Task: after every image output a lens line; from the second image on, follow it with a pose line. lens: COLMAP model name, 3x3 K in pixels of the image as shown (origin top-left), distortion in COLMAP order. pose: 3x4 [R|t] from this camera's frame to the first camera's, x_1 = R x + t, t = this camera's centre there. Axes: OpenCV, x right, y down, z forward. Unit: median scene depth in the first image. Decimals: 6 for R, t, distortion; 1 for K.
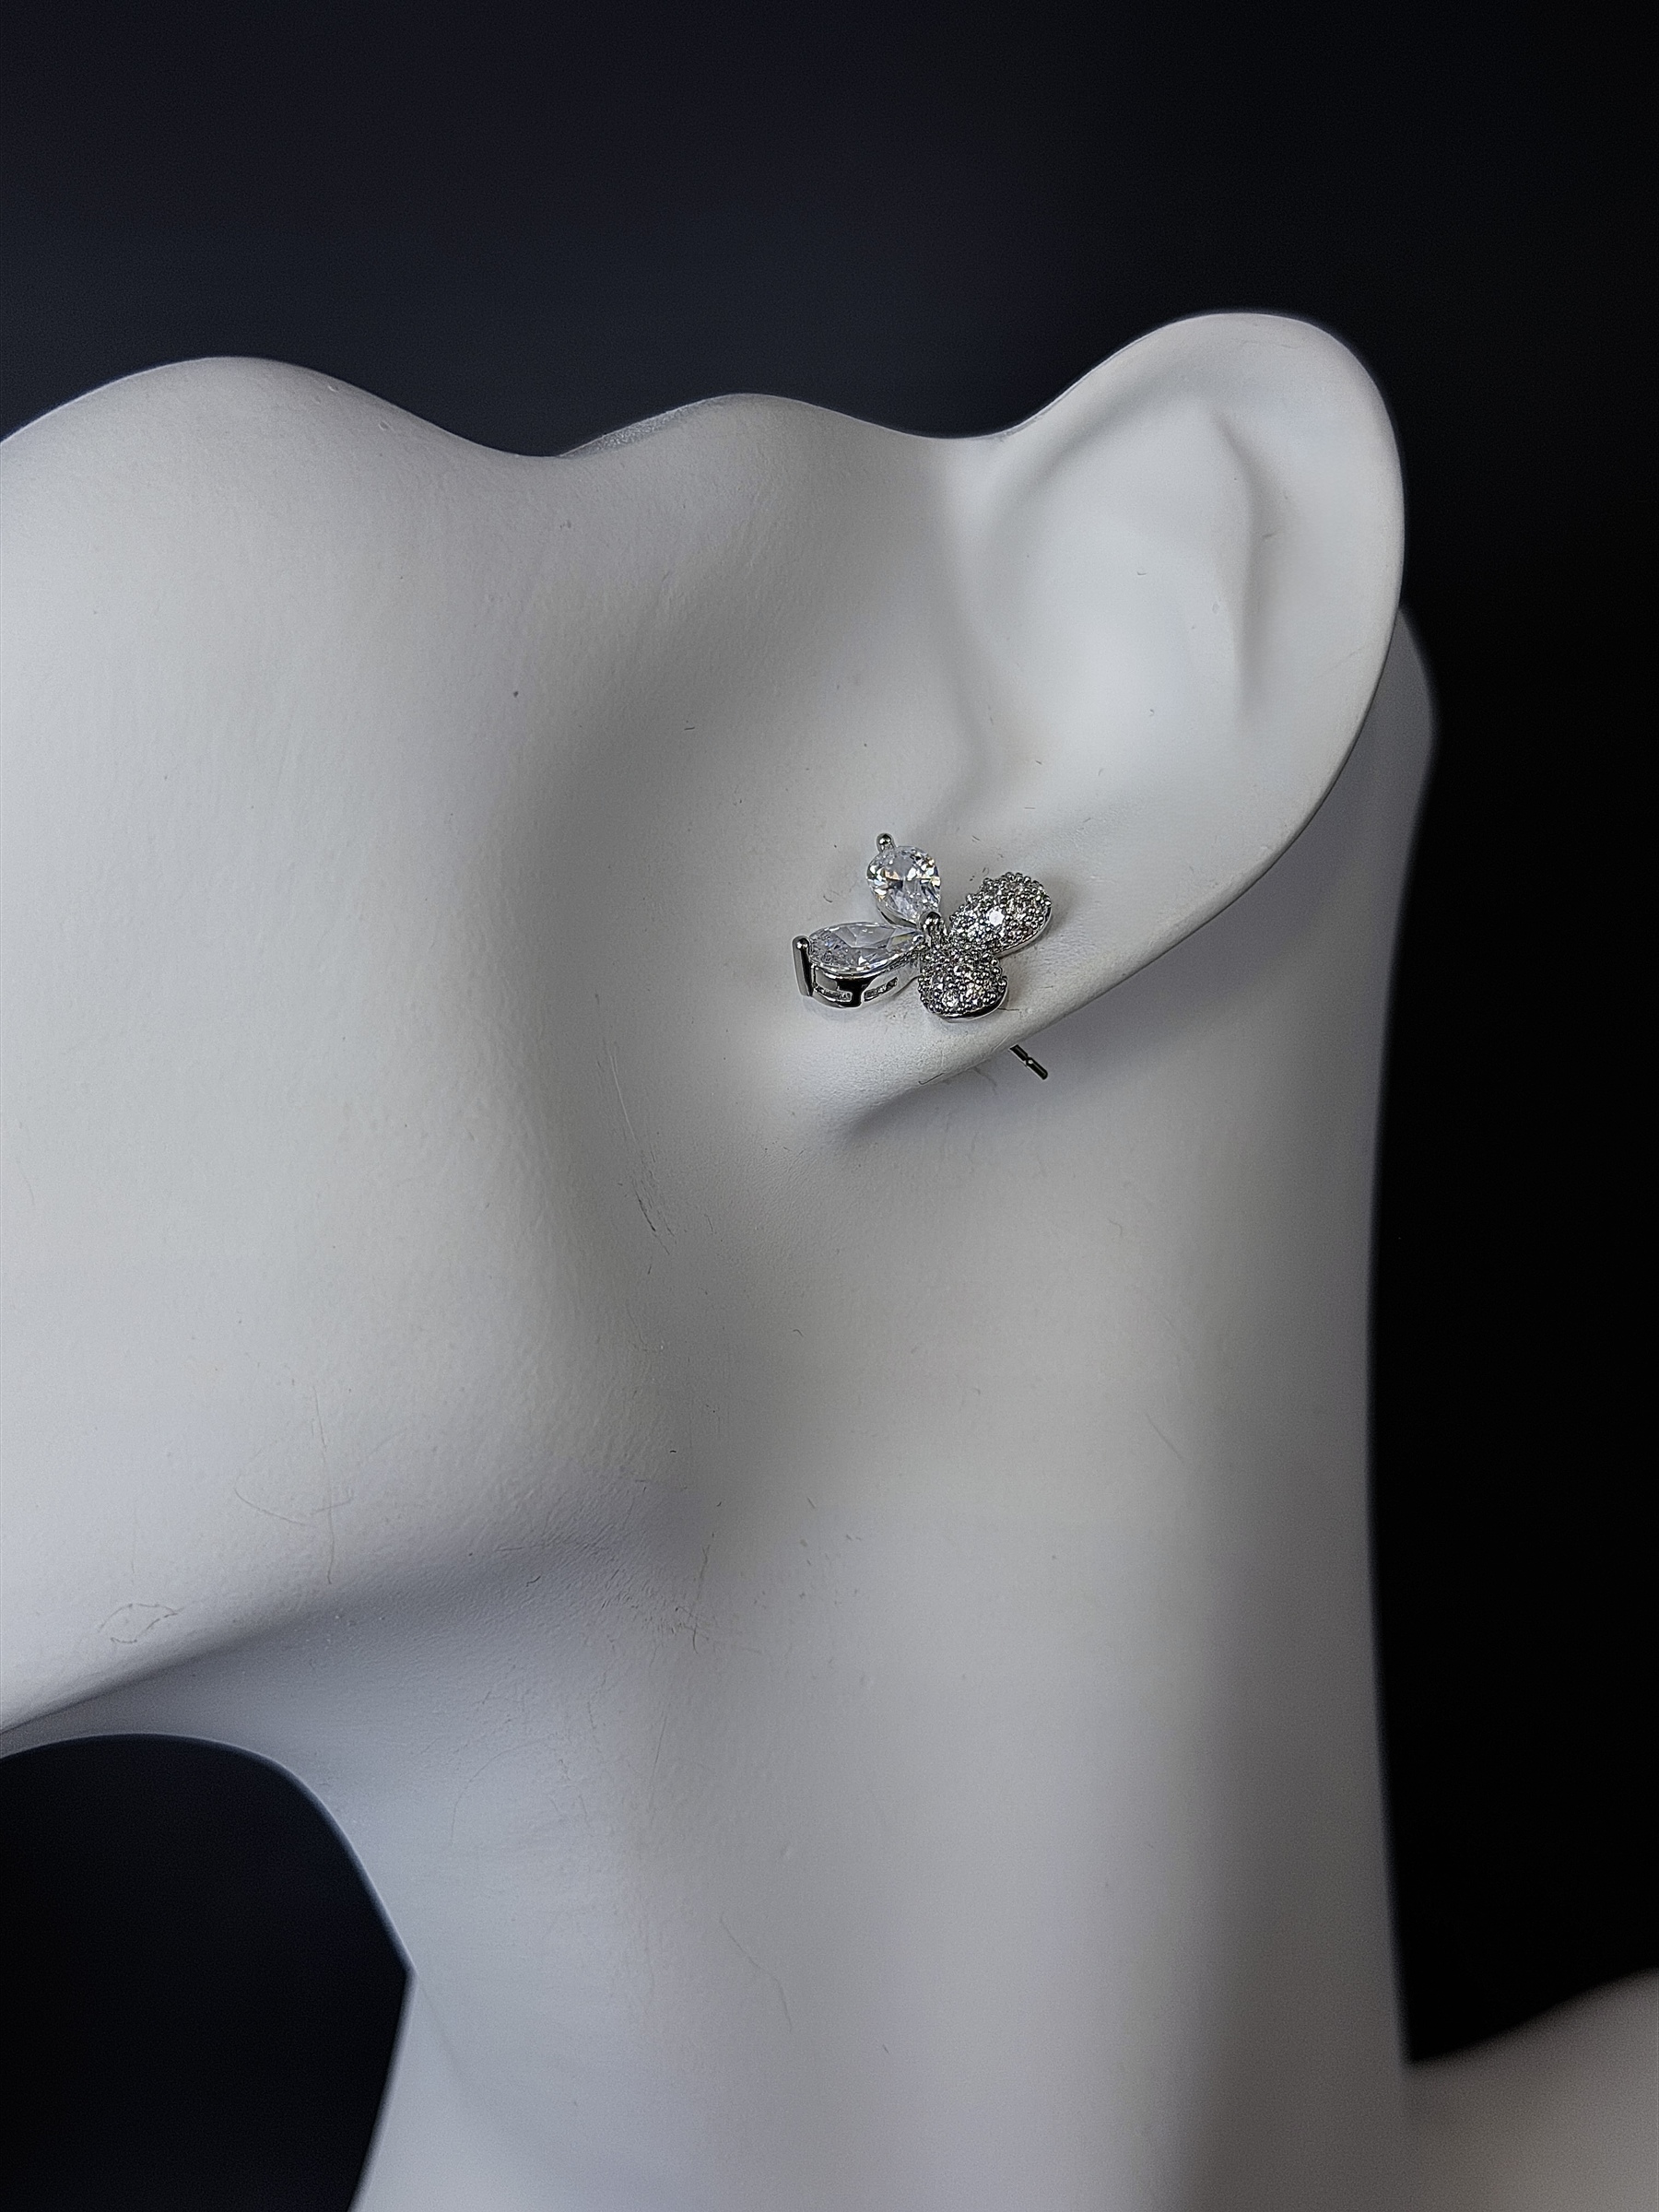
lens RADIAL K [[3127.9, 0, 819.1], [0, 3127.9, 1107.4], [0, 0, 1]] dist [0.129188, 0.000000]
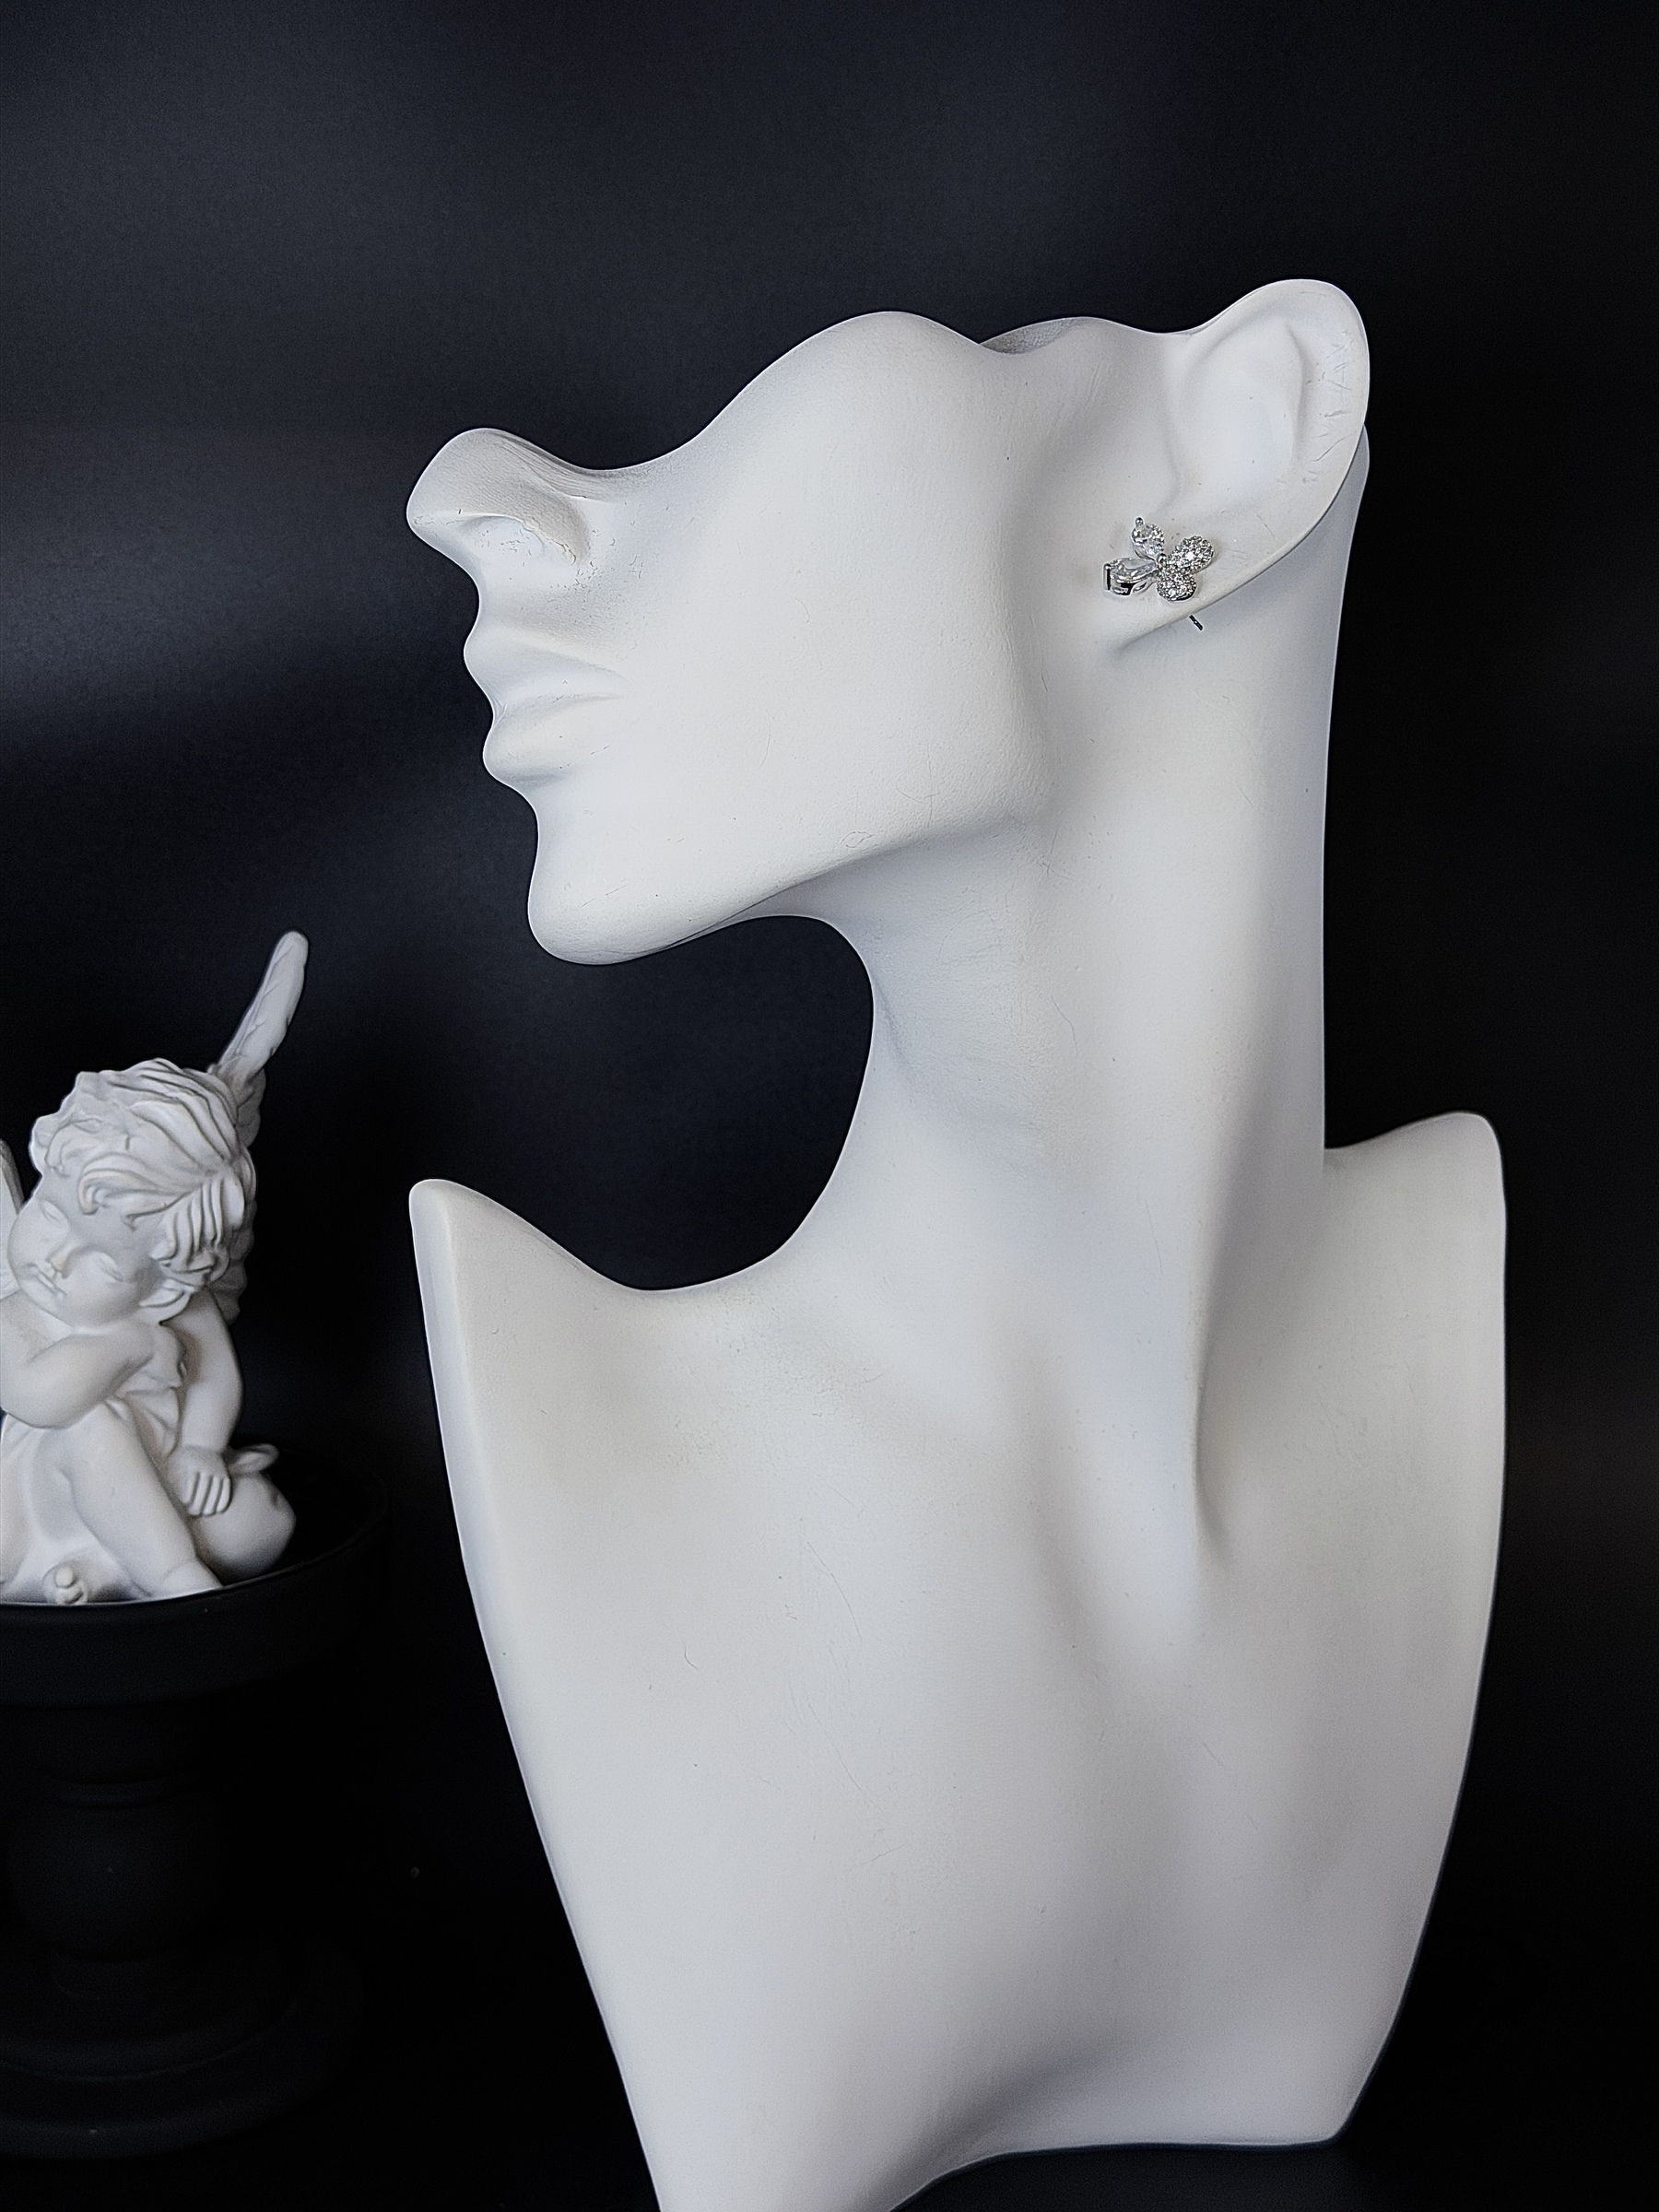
lens RADIAL K [[3127.9, 0, 837.7], [0, 3127.9, 1112.4], [0, 0, 1]] dist [0.129188, 0.000000]
pose [[0.998047, 0.010002, 0.061668, -0.340458], [-0.017570, 0.992198, 0.123429, 0.064081], [-0.059953, -0.124272, 0.990435, -1.324176]]
